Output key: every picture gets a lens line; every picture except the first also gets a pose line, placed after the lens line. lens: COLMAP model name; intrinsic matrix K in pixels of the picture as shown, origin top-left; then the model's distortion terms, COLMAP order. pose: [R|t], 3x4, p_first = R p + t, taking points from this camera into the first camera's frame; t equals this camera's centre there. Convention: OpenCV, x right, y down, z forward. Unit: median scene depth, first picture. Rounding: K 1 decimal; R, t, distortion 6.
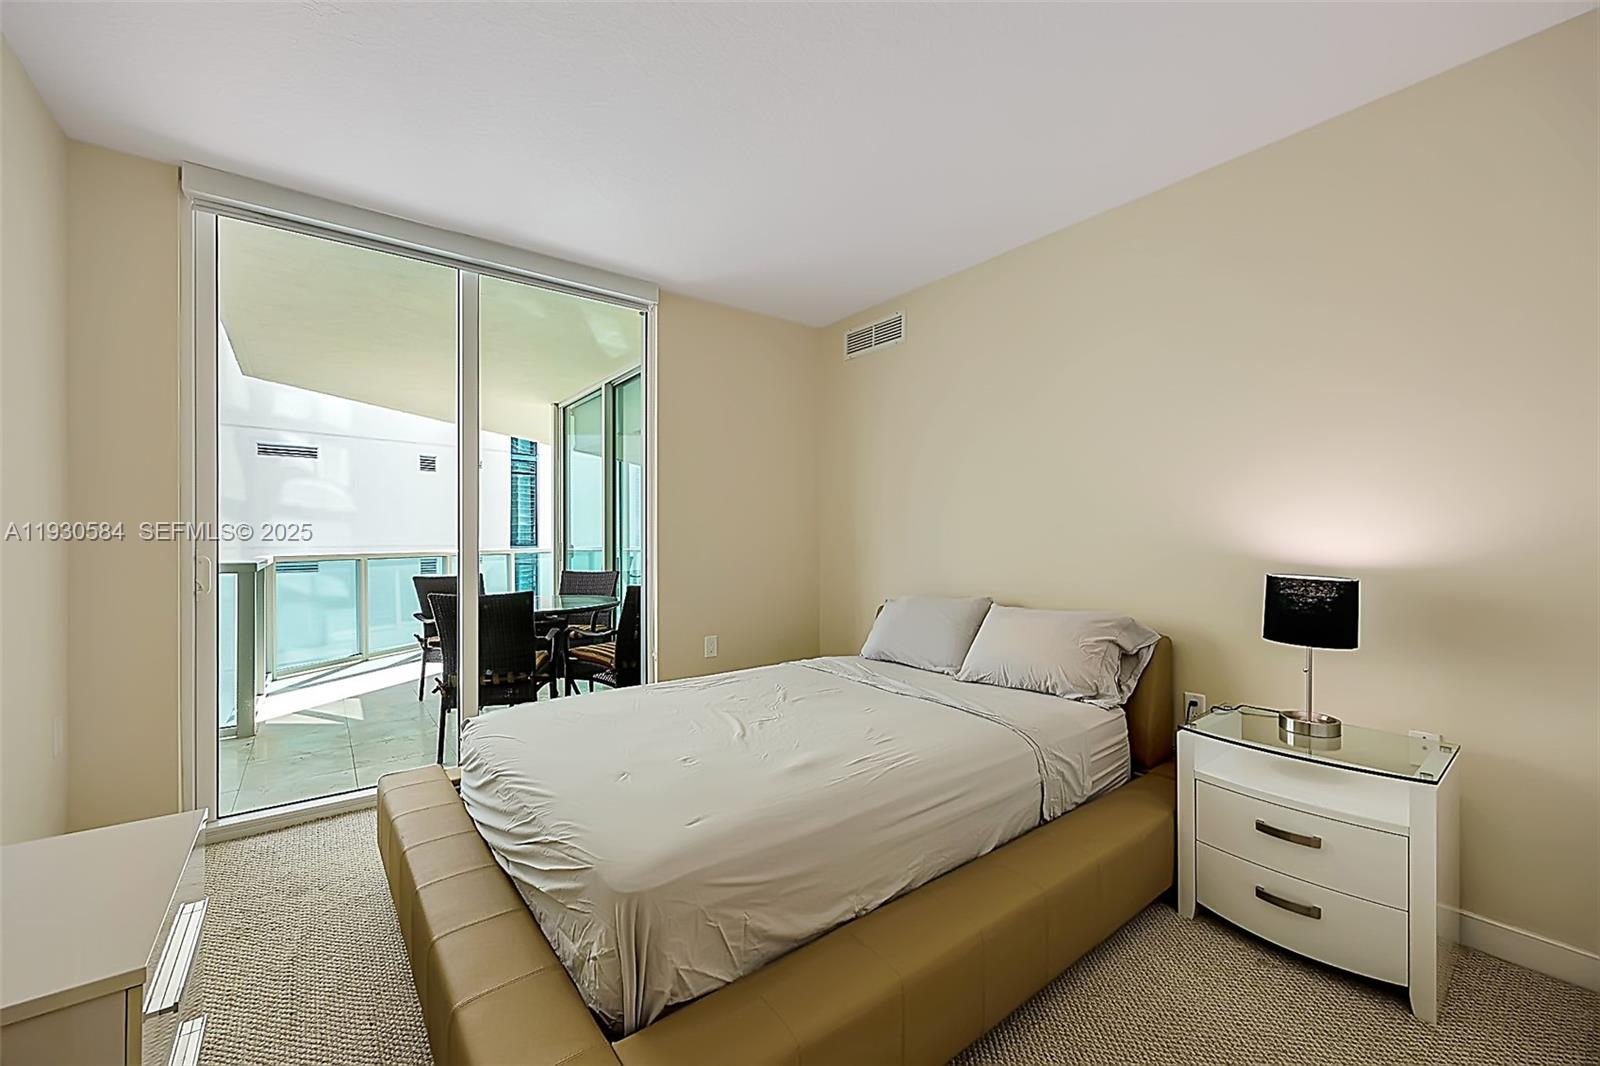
lens RADIAL K [[633.8, 0, 809.4], [0, 633.8, 541.3], [0, 0, 1]] dist [0.003184, 0.003304]
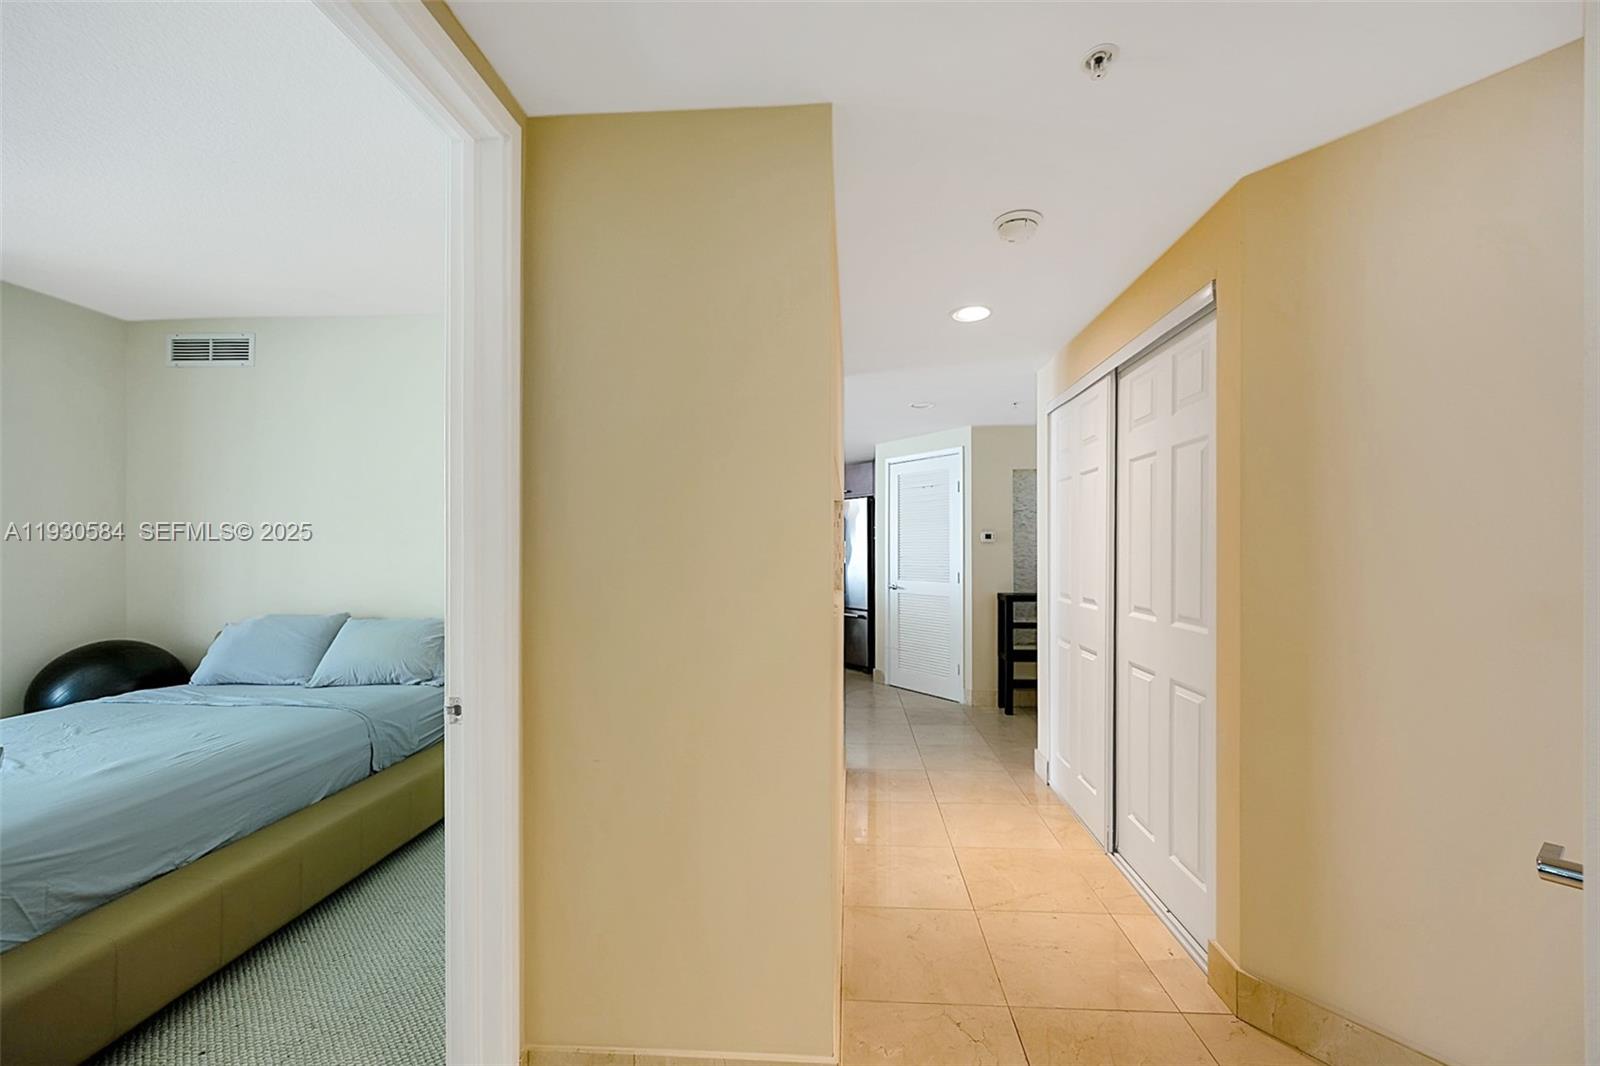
lens RADIAL K [[633.8, 0, 809.4], [0, 633.8, 541.3], [0, 0, 1]] dist [0.003184, 0.003304]
pose [[0.665065, 0.002586, 0.746781, -0.031009], [0.006626, 0.999934, -0.009363, -0.038369], [-0.746756, 0.011175, 0.665004, -0.599284]]
